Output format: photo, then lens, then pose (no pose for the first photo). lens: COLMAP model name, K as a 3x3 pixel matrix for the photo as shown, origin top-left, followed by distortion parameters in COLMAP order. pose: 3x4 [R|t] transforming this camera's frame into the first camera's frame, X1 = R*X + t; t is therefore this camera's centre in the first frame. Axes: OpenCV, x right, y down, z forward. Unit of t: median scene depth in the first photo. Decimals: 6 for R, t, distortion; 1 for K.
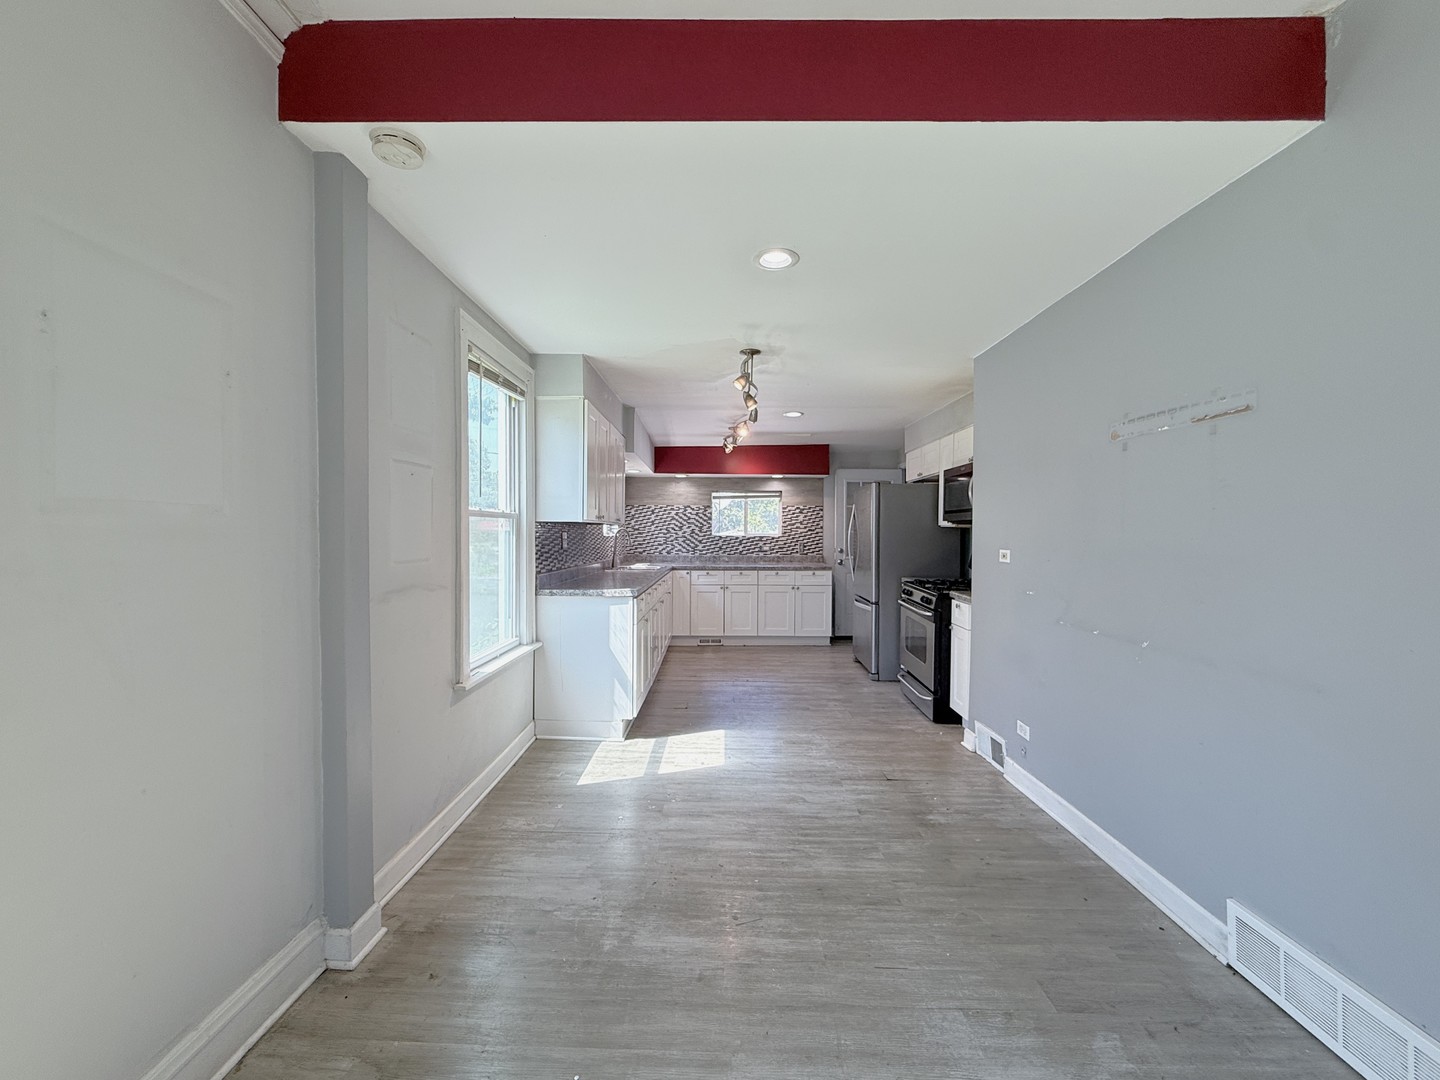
lens RADIAL K [[579.9, 0, 720.0], [0, 579.9, 536.8], [0, 0, 1]] dist [0.001704, 0.000121]
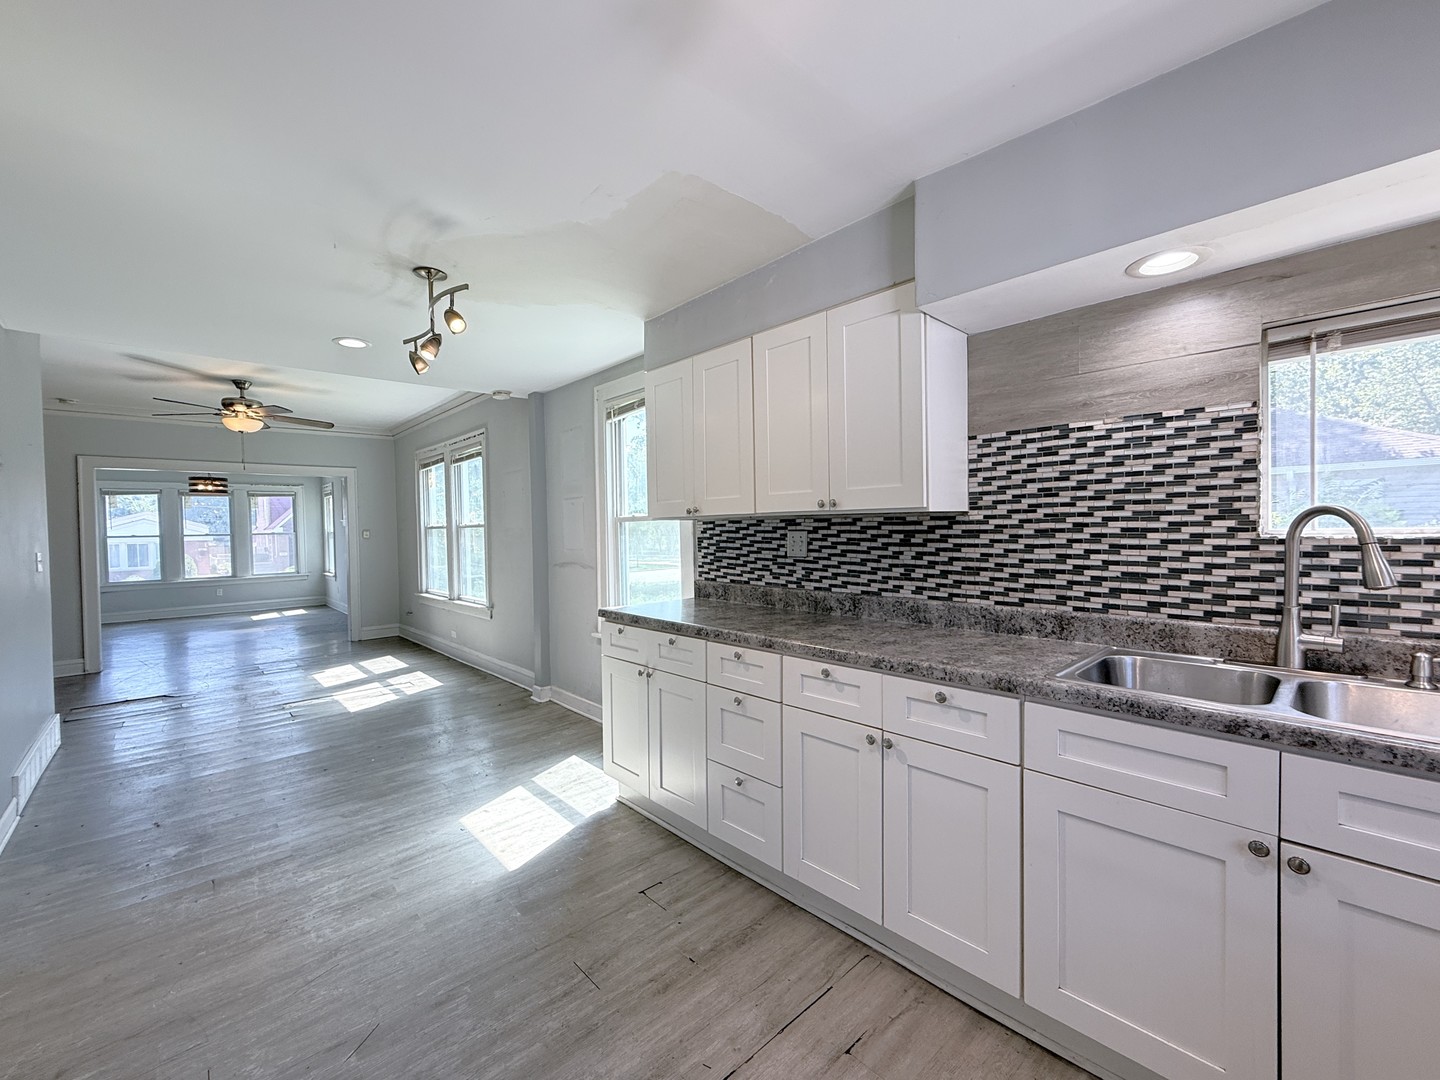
lens RADIAL K [[579.9, 0, 724.3], [0, 579.9, 544.4], [0, 0, 1]] dist [0.001704, 0.000121]
pose [[-0.717583, 0.027474, -0.695931, 0.303839], [0.004208, 0.999374, 0.035115, -0.031904], [0.696461, 0.022270, -0.717249, 1.841778]]
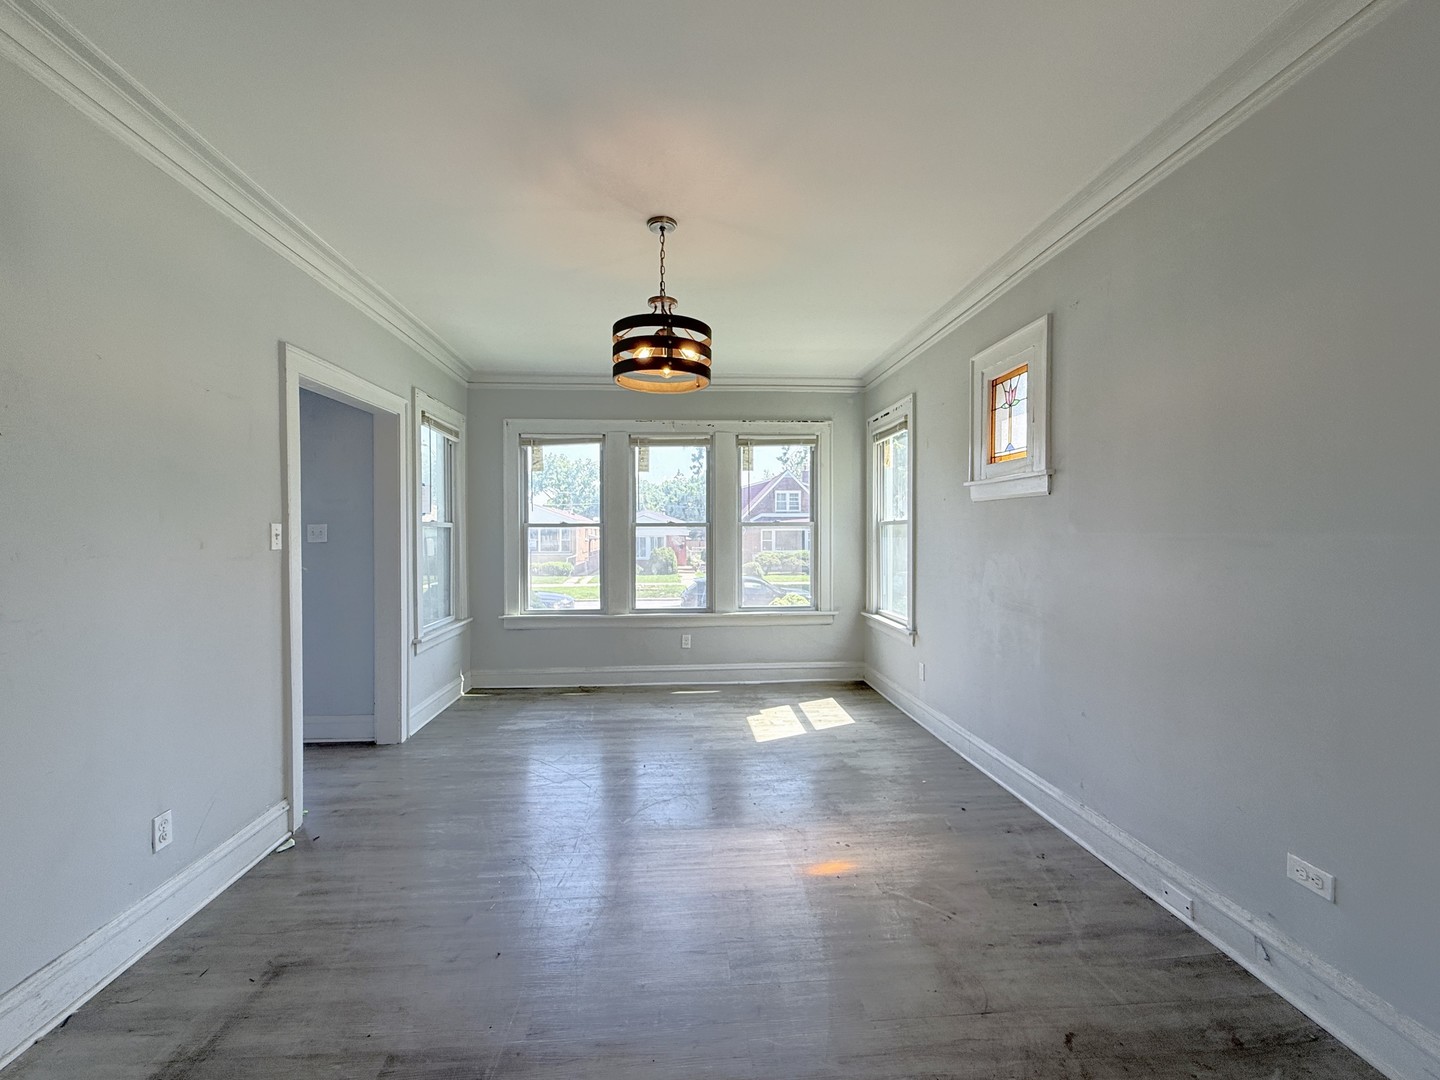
lens RADIAL K [[579.9, 0, 719.5], [0, 579.9, 535.0], [0, 0, 1]] dist [0.001704, 0.000121]
pose [[-0.981689, 0.003530, -0.190459, 0.301495], [0.000513, 0.999874, 0.015885, -0.022111], [0.190491, 0.015496, -0.981567, 1.325431]]
